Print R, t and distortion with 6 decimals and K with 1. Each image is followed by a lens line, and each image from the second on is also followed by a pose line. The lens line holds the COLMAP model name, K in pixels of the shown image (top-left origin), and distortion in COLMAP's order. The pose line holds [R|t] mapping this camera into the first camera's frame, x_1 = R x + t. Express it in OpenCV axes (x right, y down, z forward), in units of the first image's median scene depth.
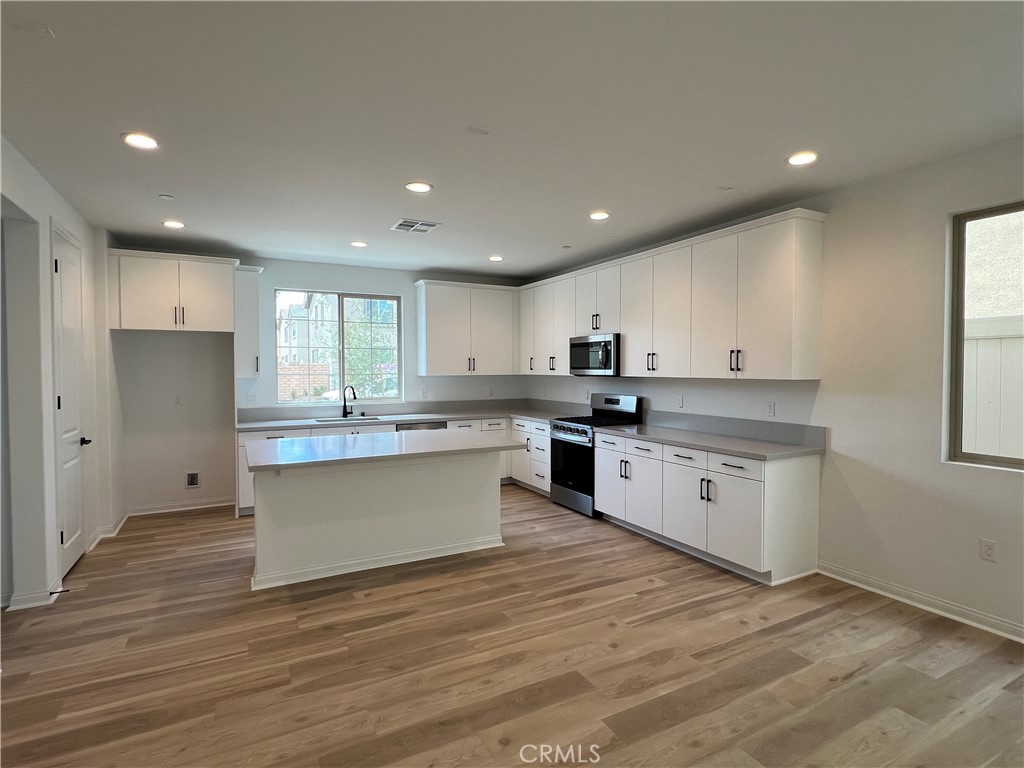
lens RADIAL K [[524.0, 0, 505.2], [0, 524.0, 384.5], [0, 0, 1]] dist [-0.004800, -0.001046]
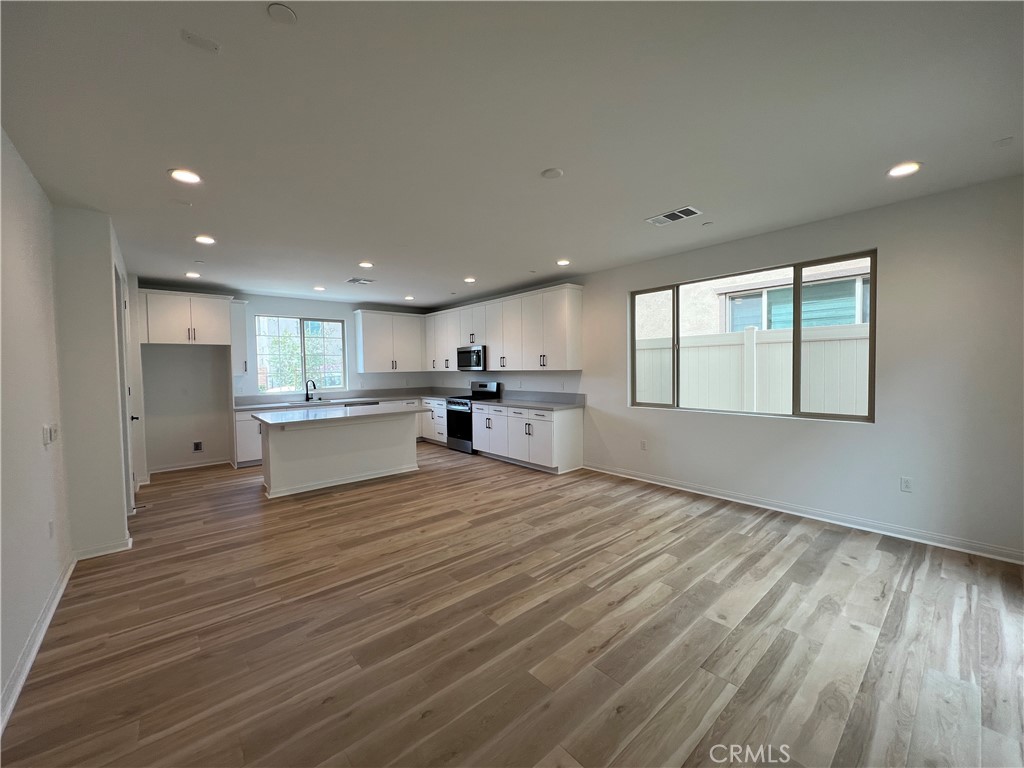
lens RADIAL K [[410.0, 0, 511.7], [0, 410.0, 382.8], [0, 0, 1]] dist [-0.002352, 0.000566]
pose [[0.973068, -0.022035, 0.229463, -0.009665], [0.021085, 0.999756, 0.006589, 0.021846], [-0.229552, -0.001573, 0.973295, -0.408088]]
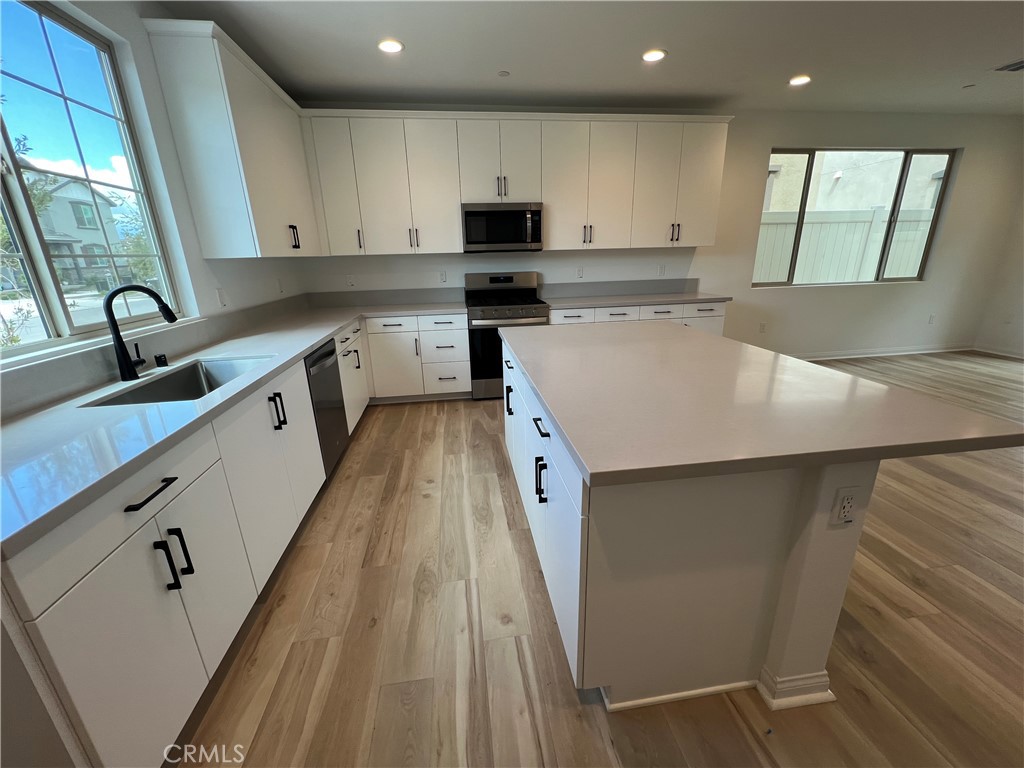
lens RADIAL K [[410.0, 0, 512.0], [0, 410.0, 382.9], [0, 0, 1]] dist [-0.002352, 0.000566]
pose [[0.333254, -0.298181, 0.894444, -0.718152], [0.050579, 0.952961, 0.298844, -0.014095], [-0.941480, -0.054351, 0.332659, 1.004513]]
